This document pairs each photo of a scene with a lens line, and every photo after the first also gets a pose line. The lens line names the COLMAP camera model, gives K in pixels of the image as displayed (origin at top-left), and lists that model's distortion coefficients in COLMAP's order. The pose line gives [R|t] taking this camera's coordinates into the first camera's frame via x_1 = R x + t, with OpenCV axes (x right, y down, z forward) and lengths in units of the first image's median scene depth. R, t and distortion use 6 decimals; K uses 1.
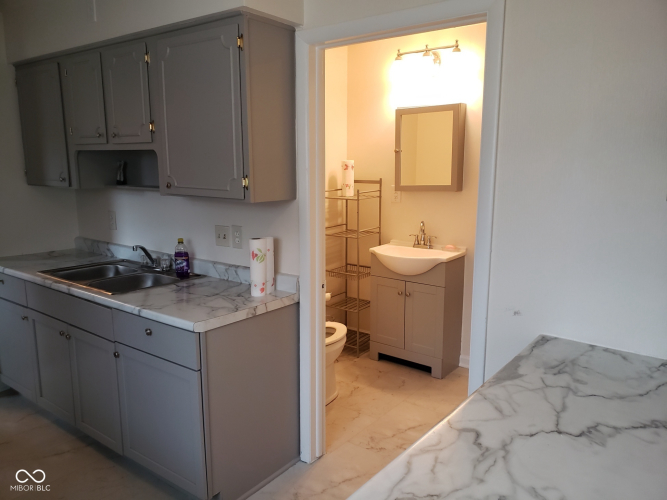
lens RADIAL K [[522.3, 0, 333.5], [0, 522.3, 250.0], [0, 0, 1]] dist [0.029562, -0.000176]
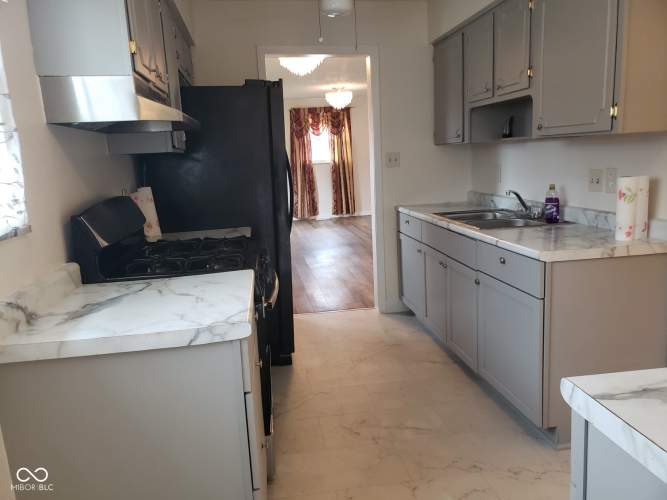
lens RADIAL K [[517.9, 0, 333.5], [0, 517.9, 250.0], [0, 0, 1]] dist [-0.001573, 0.000608]
pose [[0.732100, 0.092430, -0.674897, 0.083836], [-0.062613, 0.995688, 0.068443, 0.063217], [0.678313, -0.007850, 0.734731, -0.014164]]
